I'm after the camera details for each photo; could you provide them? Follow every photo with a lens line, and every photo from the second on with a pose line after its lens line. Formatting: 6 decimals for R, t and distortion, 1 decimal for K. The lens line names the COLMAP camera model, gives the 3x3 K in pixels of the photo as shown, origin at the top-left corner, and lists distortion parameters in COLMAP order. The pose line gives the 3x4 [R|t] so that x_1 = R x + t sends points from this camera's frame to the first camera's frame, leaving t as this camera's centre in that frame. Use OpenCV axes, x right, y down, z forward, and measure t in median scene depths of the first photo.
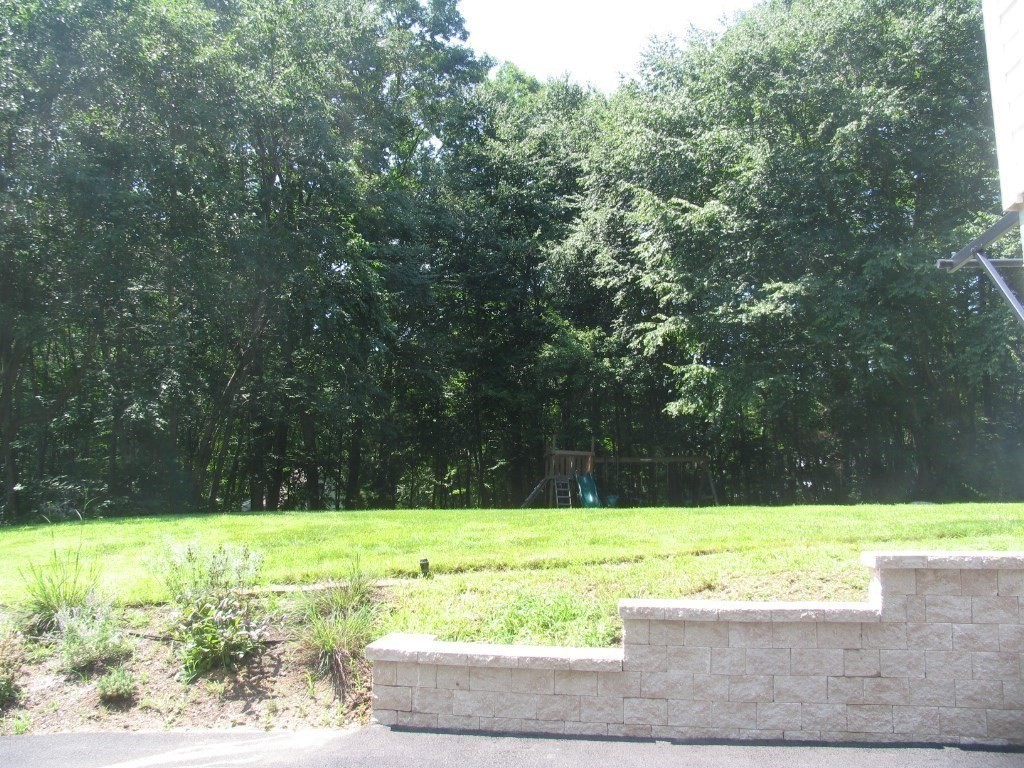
lens RADIAL K [[850.5, 0, 508.5], [0, 850.5, 379.9], [0, 0, 1]] dist [-0.166095, 0.103184]
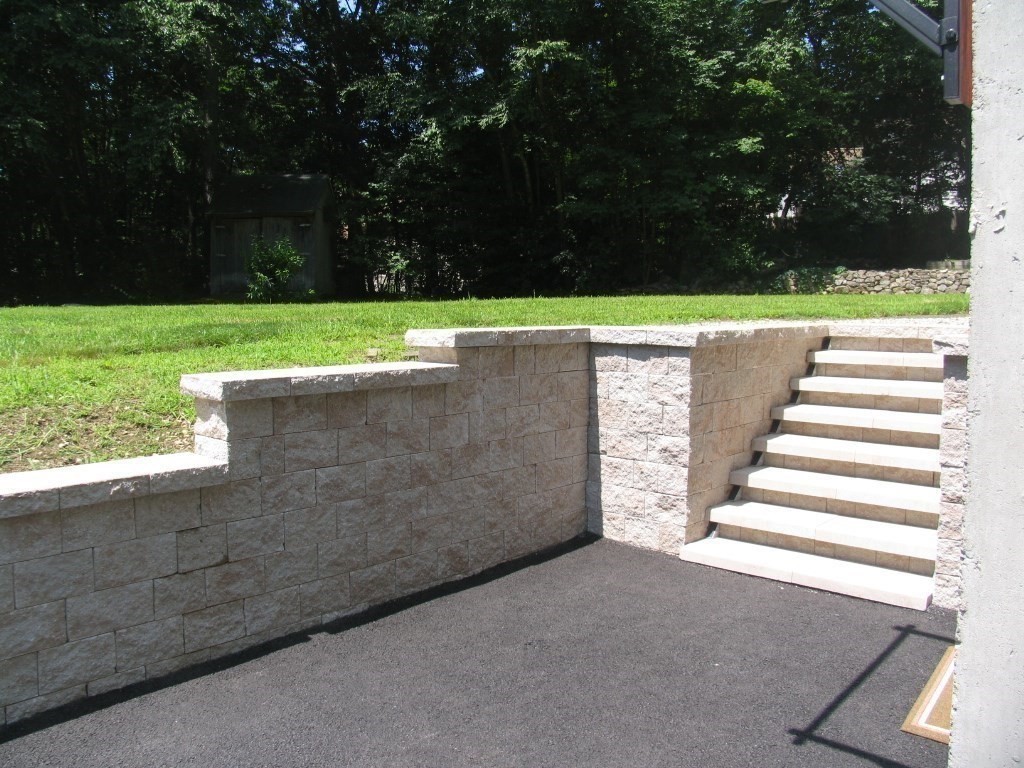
lens RADIAL K [[850.5, 0, 524.4], [0, 850.5, 366.2], [0, 0, 1]] dist [-0.166095, 0.103184]
pose [[0.530953, -0.067678, 0.844694, 0.026738], [-0.121271, 0.980477, 0.154785, 0.074647], [-0.838679, -0.184621, 0.512380, 0.478679]]
